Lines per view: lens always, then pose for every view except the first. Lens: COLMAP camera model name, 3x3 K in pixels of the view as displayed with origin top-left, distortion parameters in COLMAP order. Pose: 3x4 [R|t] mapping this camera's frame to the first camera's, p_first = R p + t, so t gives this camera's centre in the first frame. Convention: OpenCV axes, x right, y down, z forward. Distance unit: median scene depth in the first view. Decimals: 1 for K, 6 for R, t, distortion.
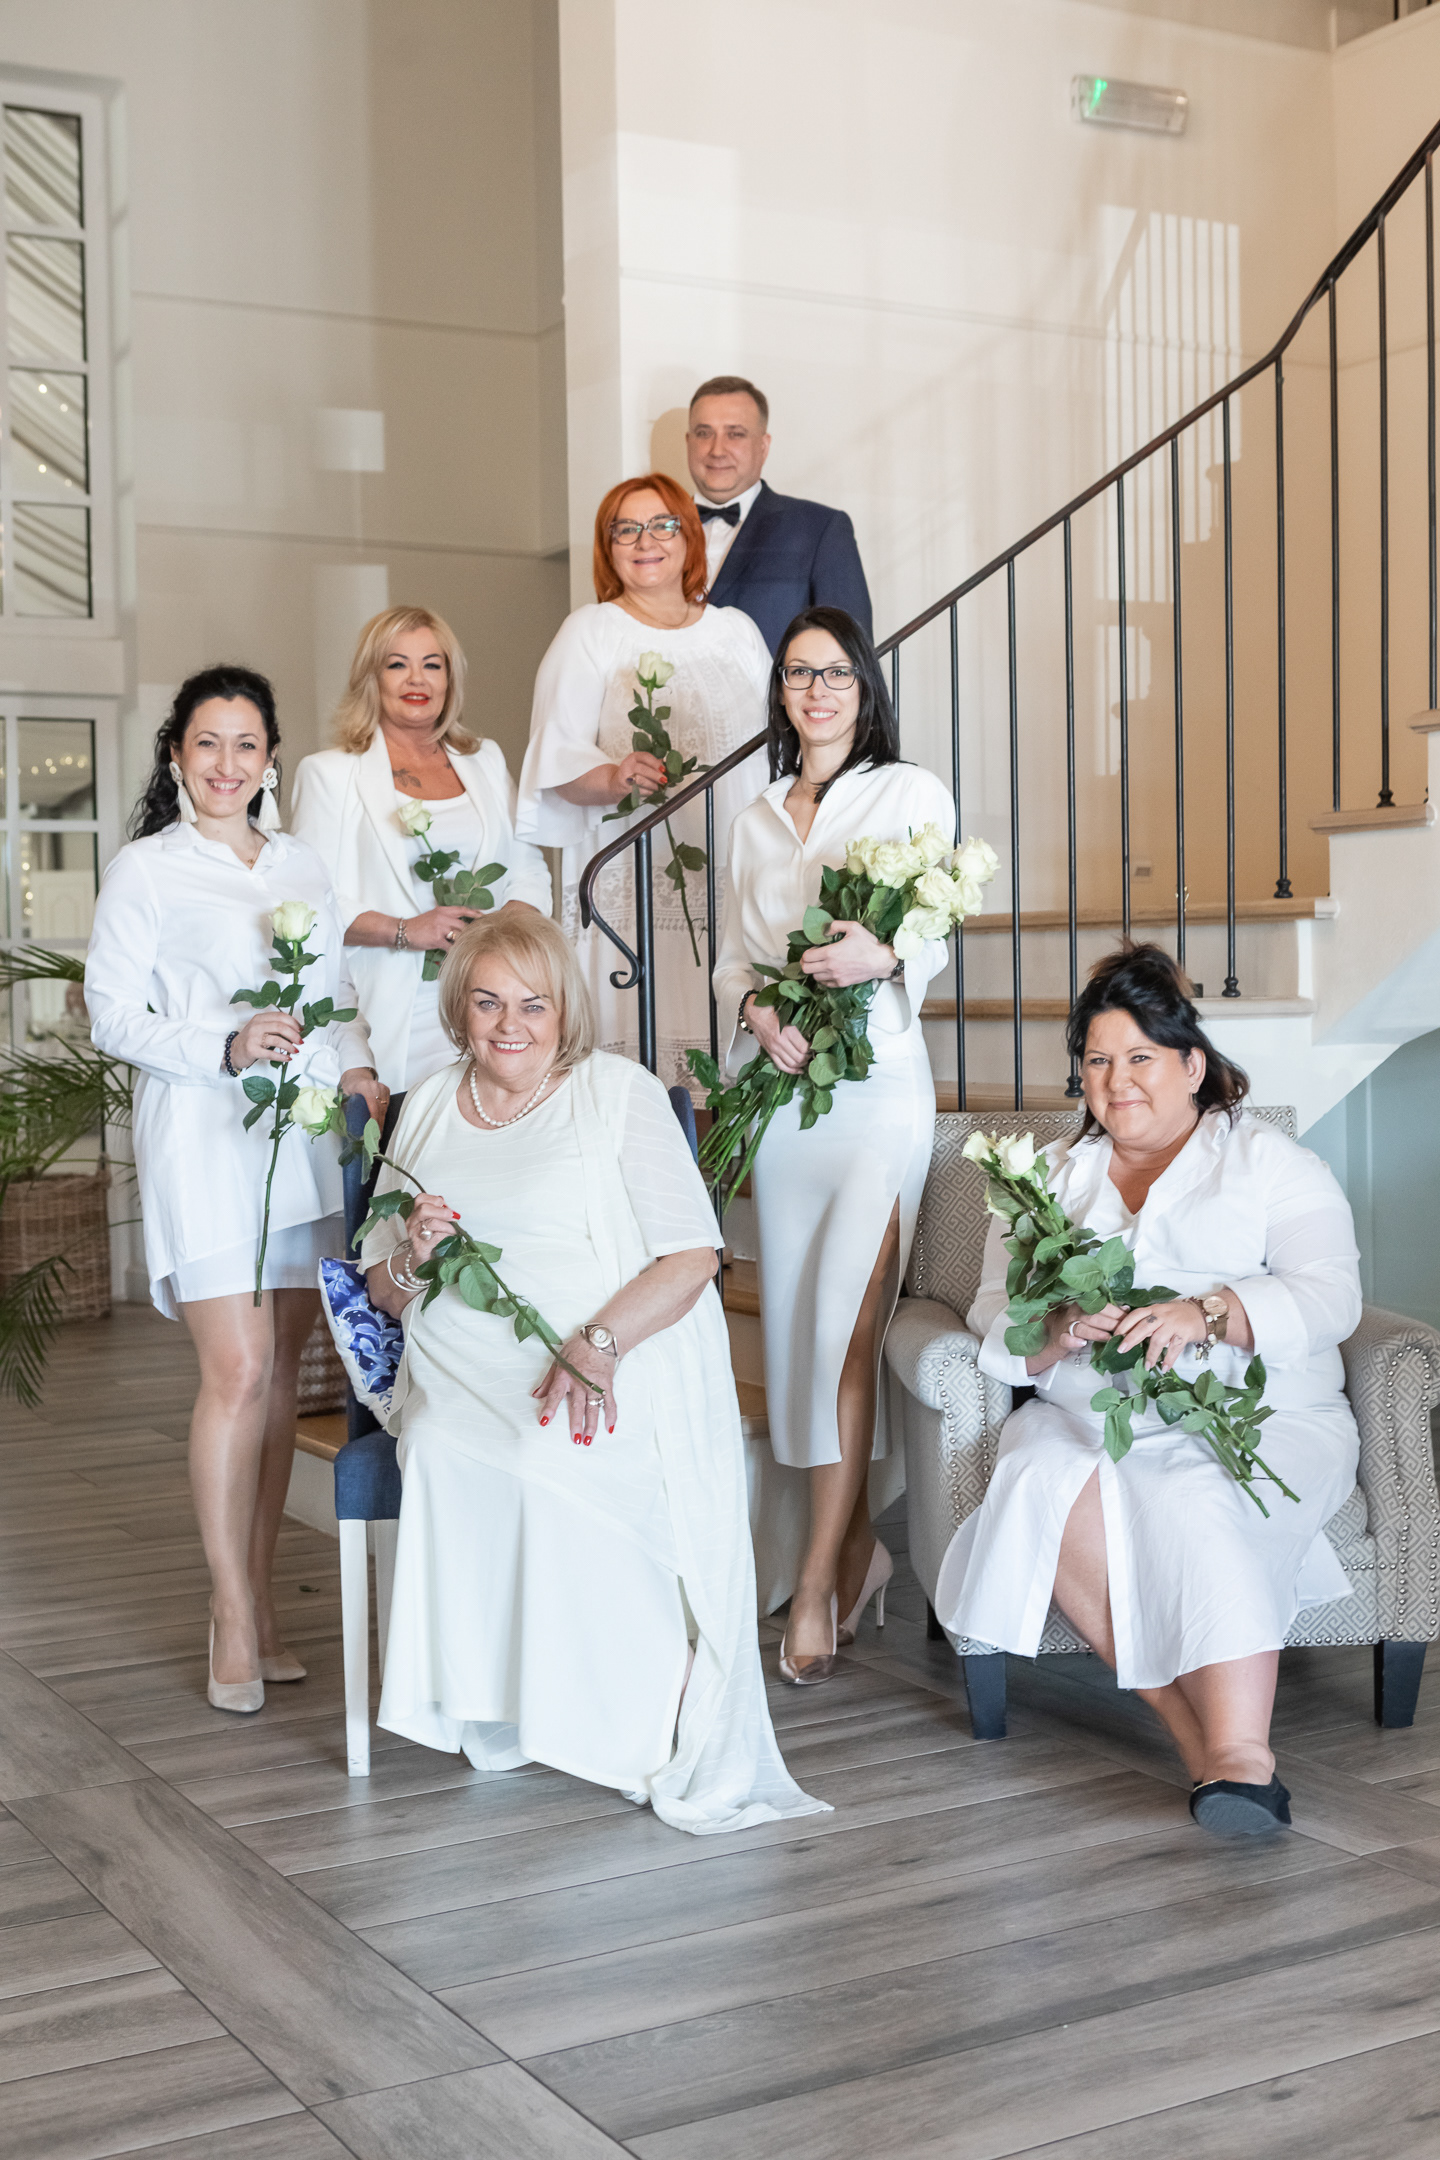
lens RADIAL K [[2771.1, 0, 722.6], [0, 2771.1, 1080.5], [0, 0, 1]] dist [-0.018632, 0.000000]
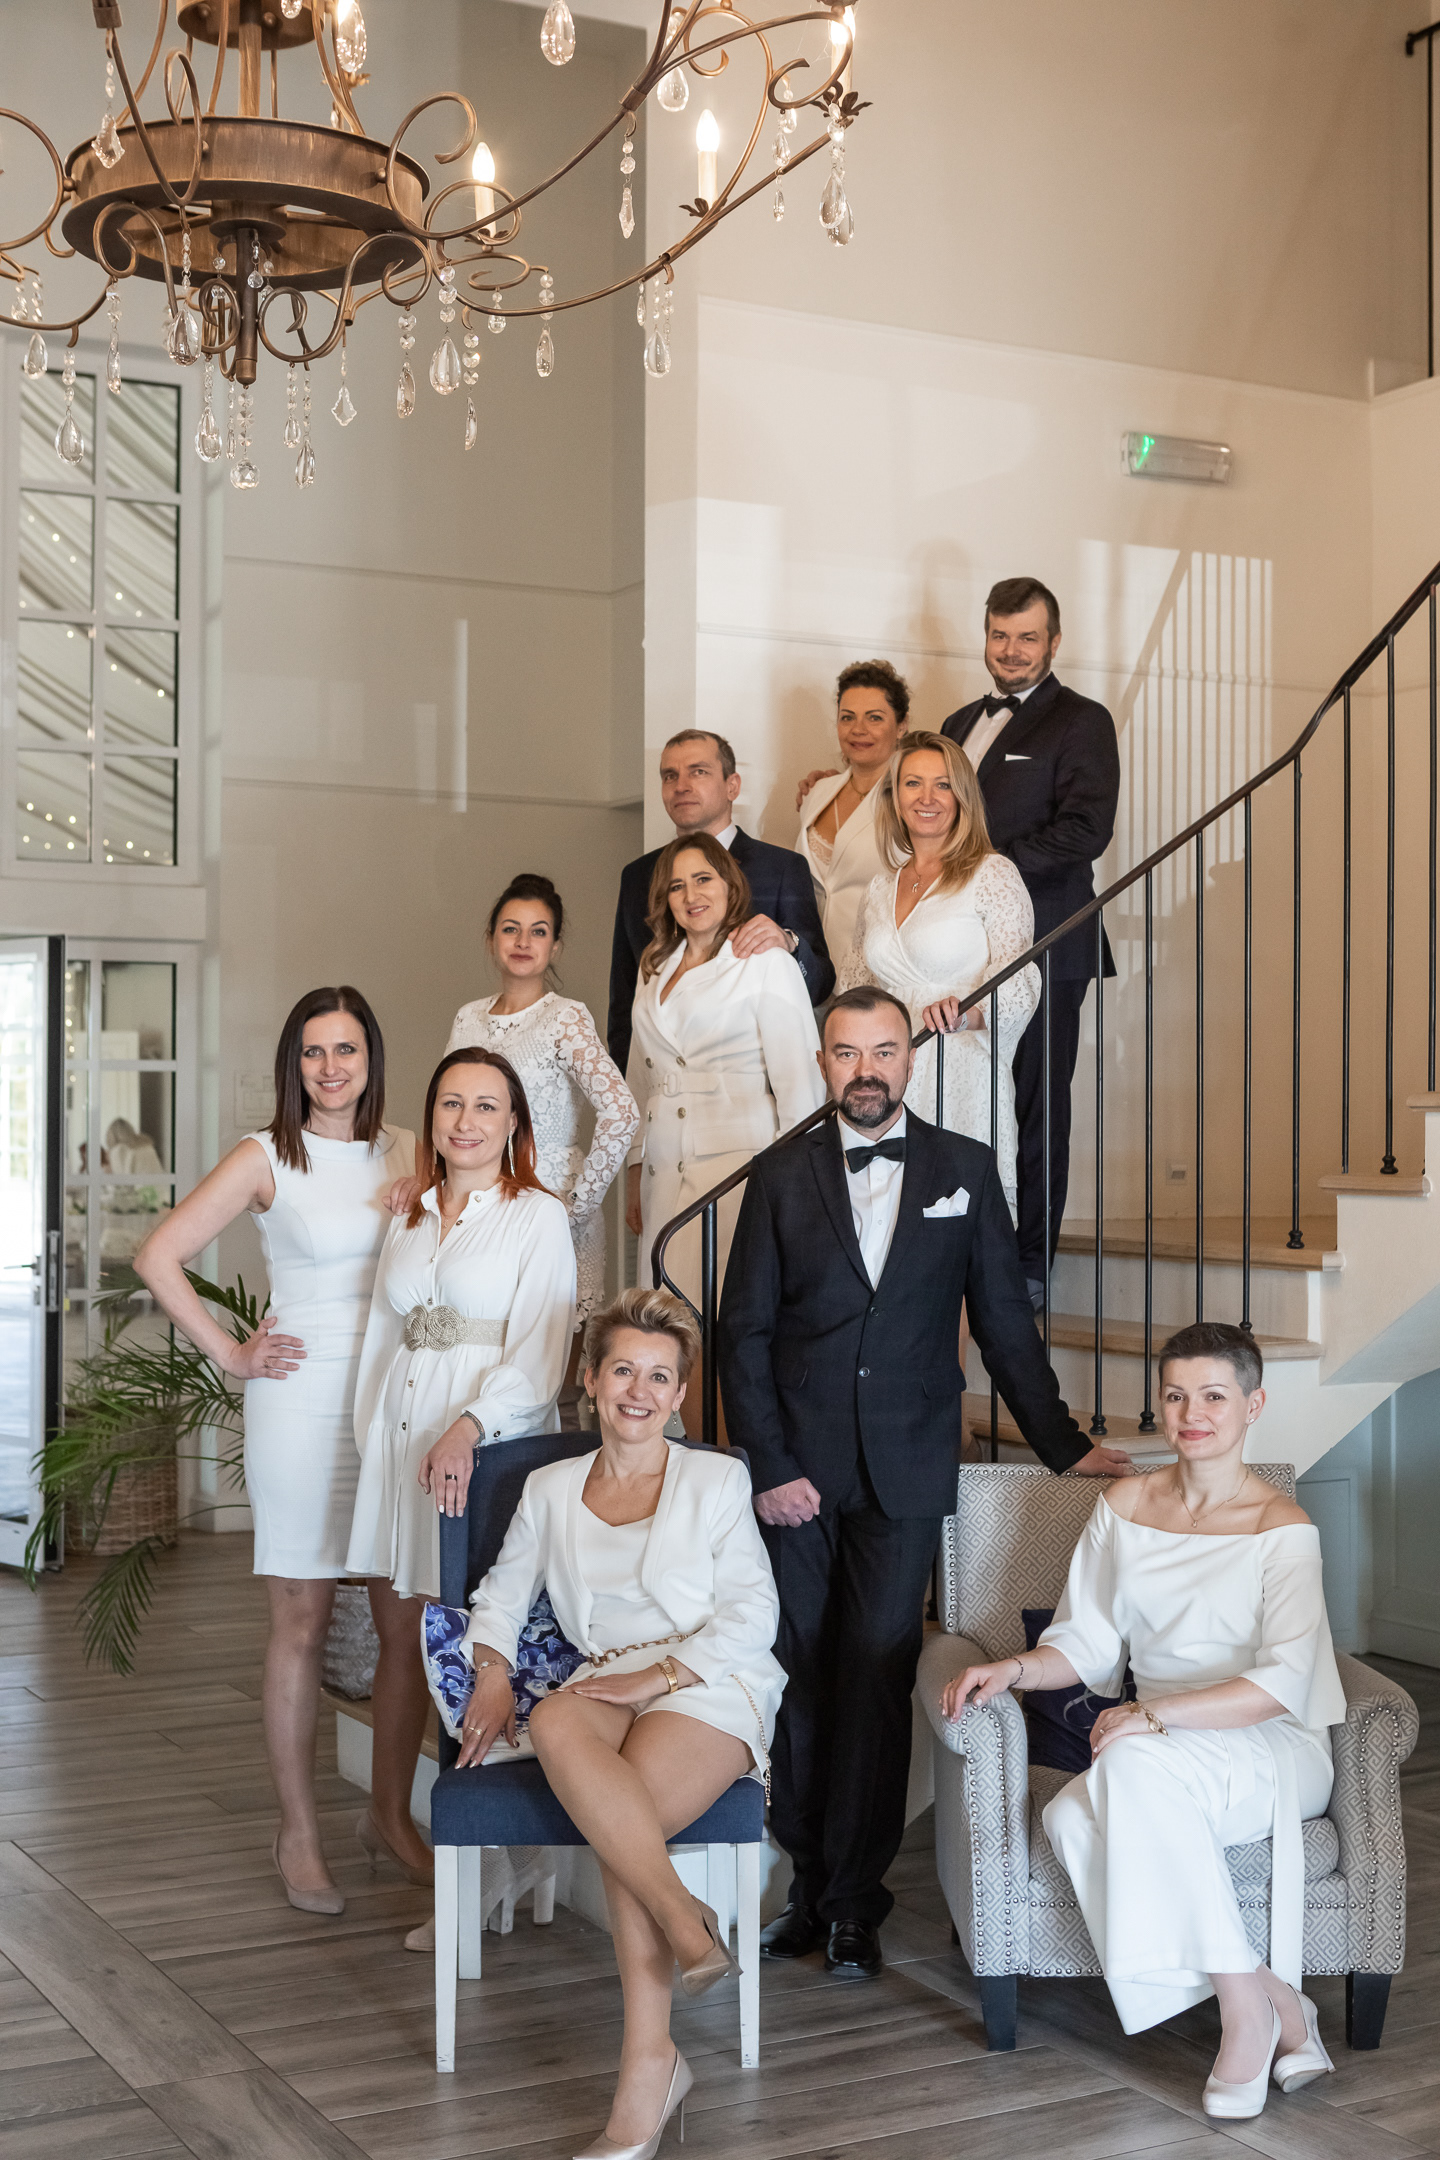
lens RADIAL K [[2924.3, 0, 717.6], [0, 2924.3, 1080.0], [0, 0, 1]] dist [-0.016017, 0.000000]
pose [[0.999576, 0.020299, -0.020863, -0.002093], [-0.021245, 0.998708, -0.046160, -0.088278], [0.019899, 0.046583, 0.998716, -0.184343]]
